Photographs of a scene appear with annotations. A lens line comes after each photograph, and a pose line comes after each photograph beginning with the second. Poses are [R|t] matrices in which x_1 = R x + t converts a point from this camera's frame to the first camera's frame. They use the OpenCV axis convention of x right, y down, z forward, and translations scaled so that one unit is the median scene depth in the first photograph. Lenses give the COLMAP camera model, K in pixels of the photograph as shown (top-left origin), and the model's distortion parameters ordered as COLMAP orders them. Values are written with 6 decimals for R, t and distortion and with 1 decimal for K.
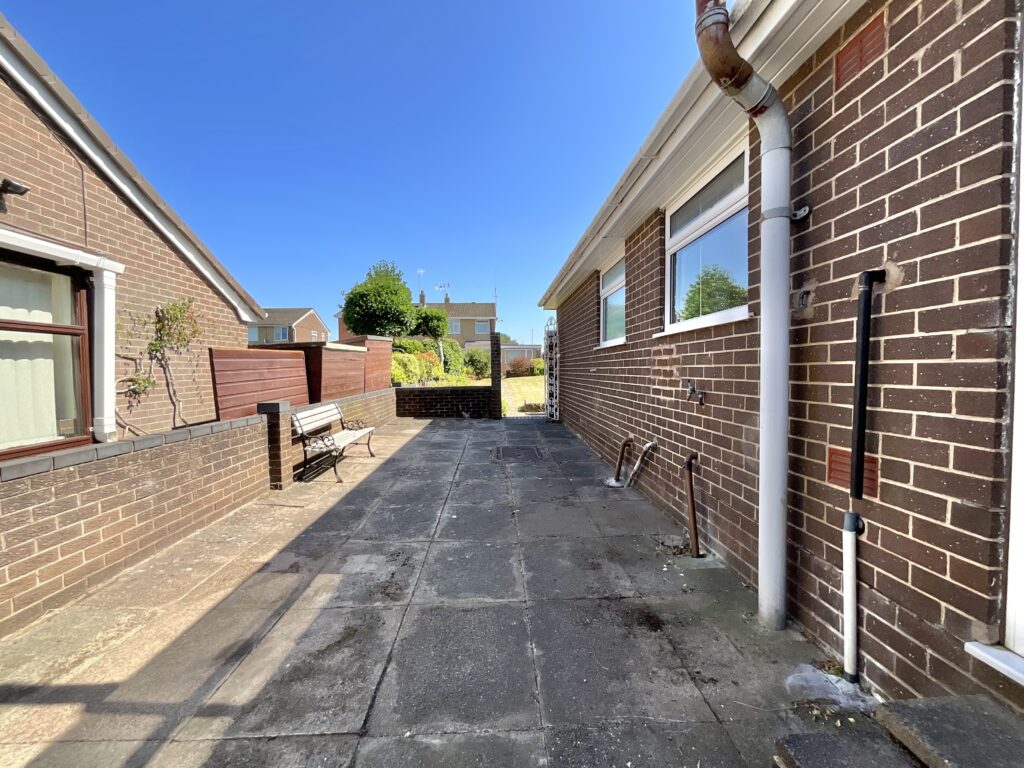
lens RADIAL K [[413.4, 0, 512.2], [0, 413.4, 382.9], [0, 0, 1]] dist [0.000184, -0.000197]
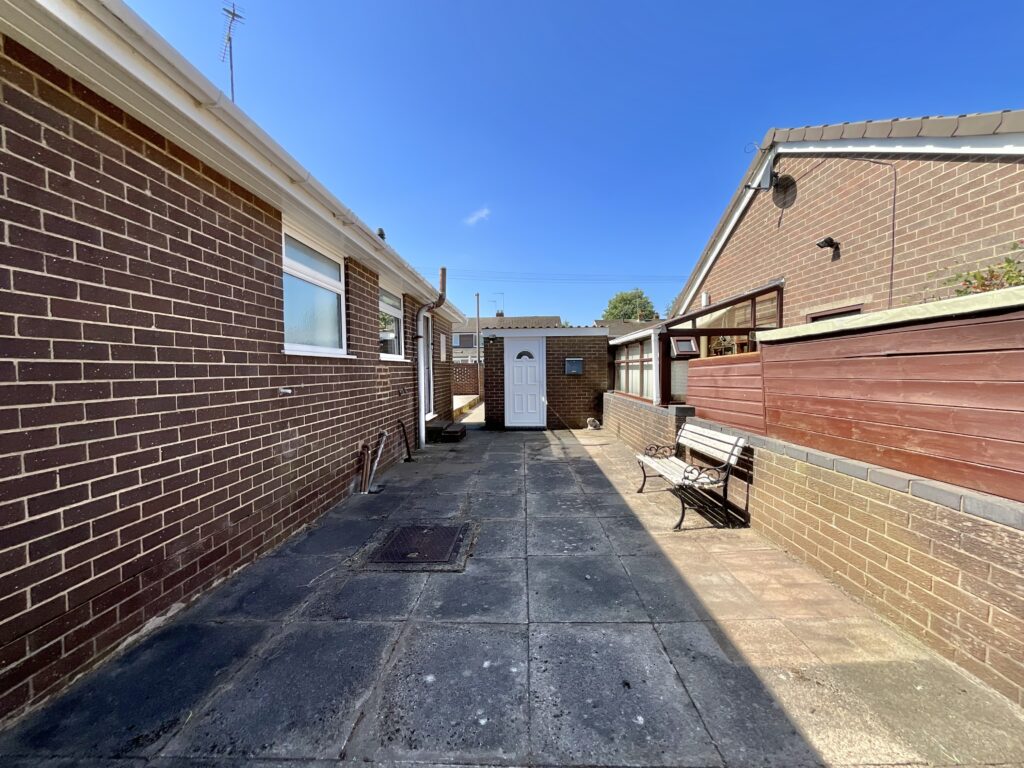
lens RADIAL K [[413.4, 0, 513.1], [0, 413.4, 385.6], [0, 0, 1]] dist [0.000184, -0.000197]
pose [[-0.998329, 0.012887, 0.056337, -0.192806], [0.016885, 0.997328, 0.071075, -0.103410], [-0.055270, 0.071907, -0.995879, 2.207139]]
